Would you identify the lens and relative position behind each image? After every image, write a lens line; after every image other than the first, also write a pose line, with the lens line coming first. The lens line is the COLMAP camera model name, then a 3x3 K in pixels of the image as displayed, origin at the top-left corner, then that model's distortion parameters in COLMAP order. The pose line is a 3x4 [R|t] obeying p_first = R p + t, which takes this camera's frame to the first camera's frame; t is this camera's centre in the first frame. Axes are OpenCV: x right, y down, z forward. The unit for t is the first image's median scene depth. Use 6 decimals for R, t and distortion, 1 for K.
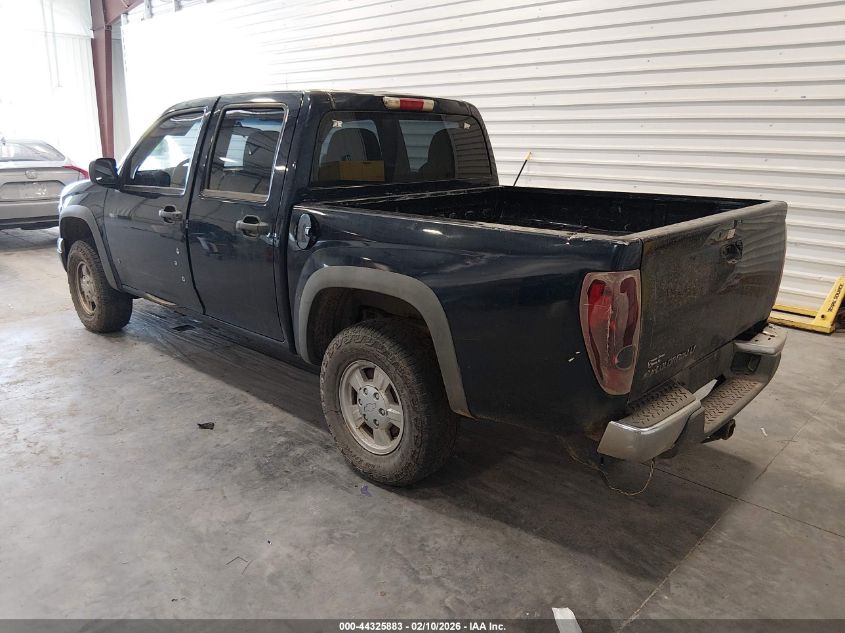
lens RADIAL K [[667.6, 0, 423.6], [0, 667.6, 315.8], [0, 0, 1]] dist [-0.010469, -0.006933]
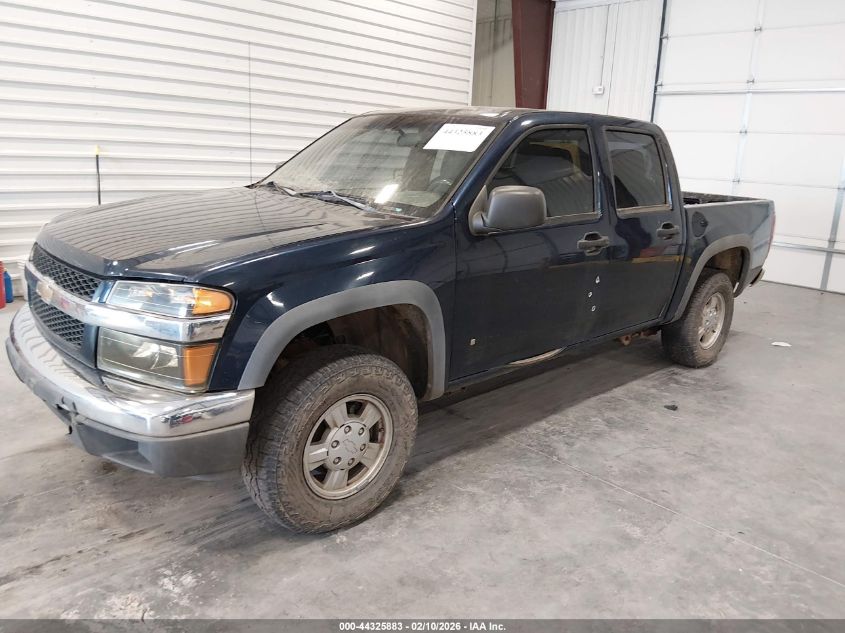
lens RADIAL K [[667.6, 0, 423.8], [0, 667.6, 317.3], [0, 0, 1]] dist [-0.010469, -0.006933]
pose [[0.023568, -0.255272, 0.966582, -1.374259], [0.203660, 0.947802, 0.245346, -0.349588], [-0.978758, 0.191072, 0.074326, 1.254264]]
